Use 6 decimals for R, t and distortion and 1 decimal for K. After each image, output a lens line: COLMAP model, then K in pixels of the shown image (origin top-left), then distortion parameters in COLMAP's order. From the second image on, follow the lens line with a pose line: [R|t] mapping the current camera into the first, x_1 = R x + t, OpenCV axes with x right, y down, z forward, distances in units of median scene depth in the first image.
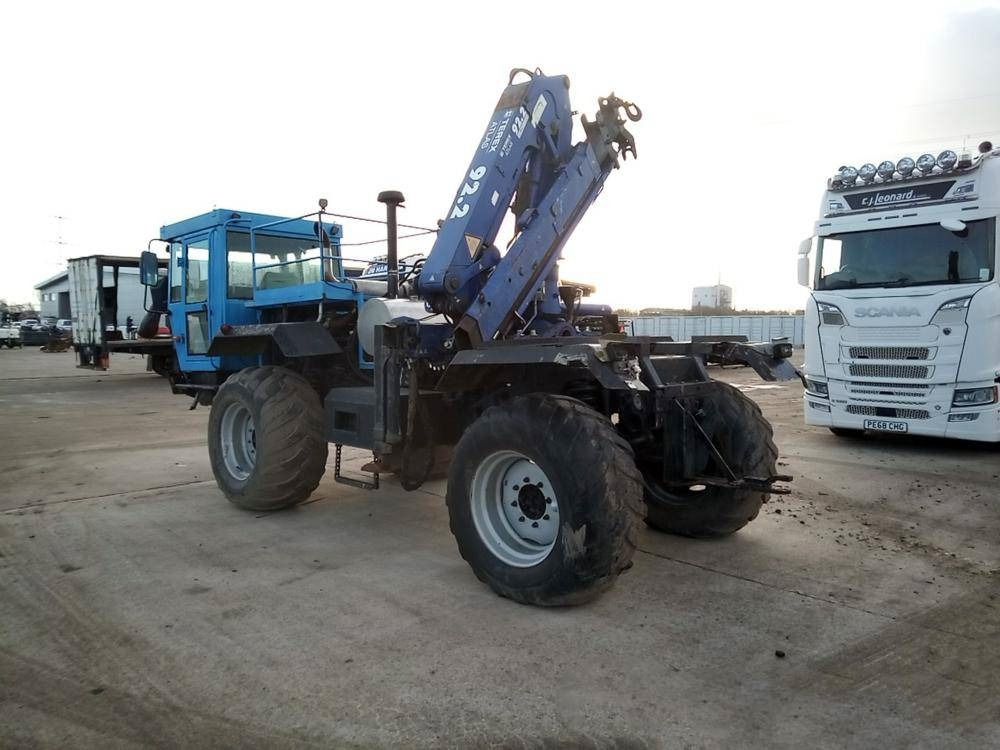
lens RADIAL K [[709.6, 0, 486.0], [0, 709.6, 372.4], [0, 0, 1]] dist [0.160169, -0.256937]
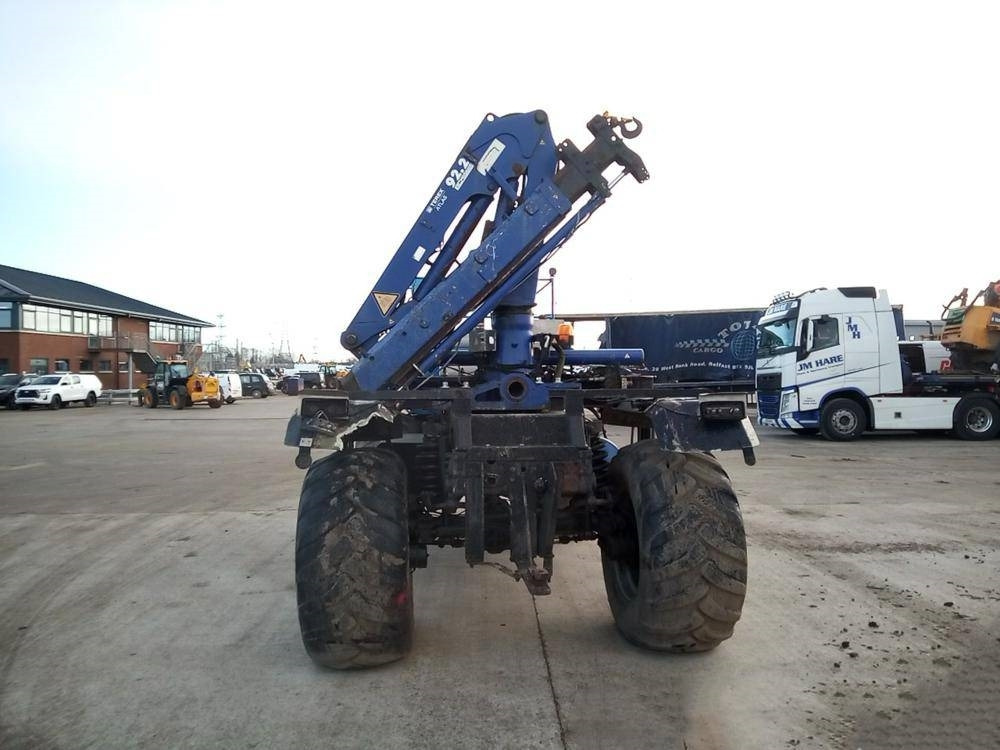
lens RADIAL K [[734.7, 0, 501.1], [0, 734.7, 371.8], [0, 0, 1]] dist [0.022208, -0.001167]
pose [[0.747532, -0.012788, -0.664103, 0.713510], [-0.026642, 0.998433, -0.049215, -0.025700], [0.663691, 0.054483, 0.746020, 0.279904]]
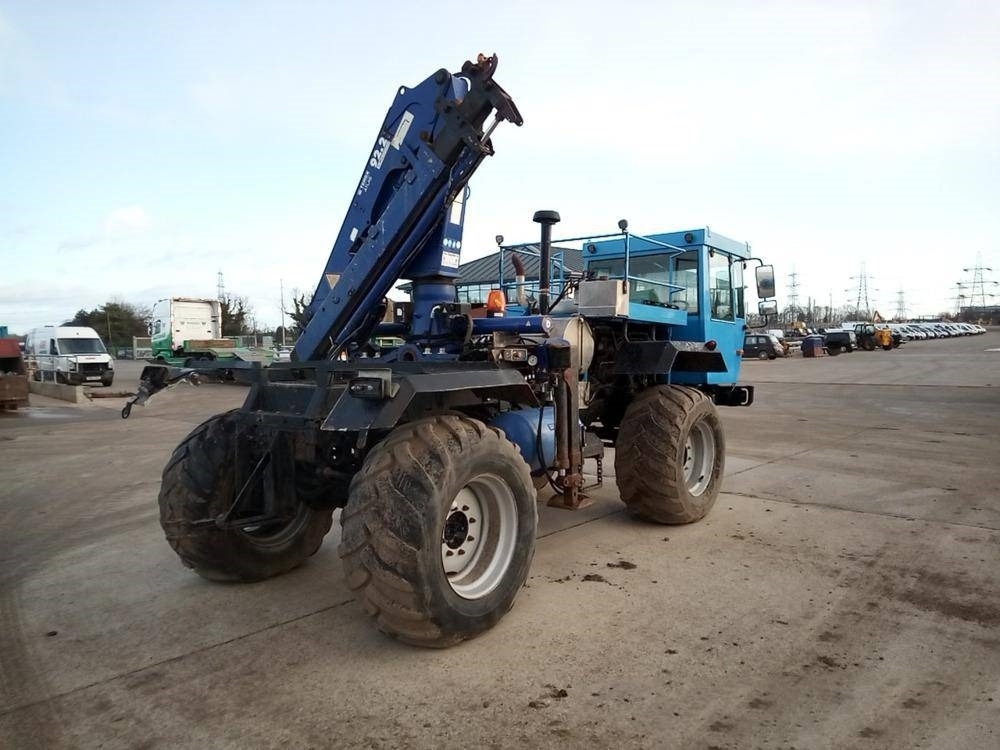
lens RADIAL K [[734.7, 0, 501.1], [0, 734.7, 371.8], [0, 0, 1]] dist [0.022208, -0.001167]
pose [[0.093544, 0.035691, -0.994975, 1.061716], [-0.041140, 0.998642, 0.031955, -0.069830], [0.994765, 0.037944, 0.094885, 1.019701]]
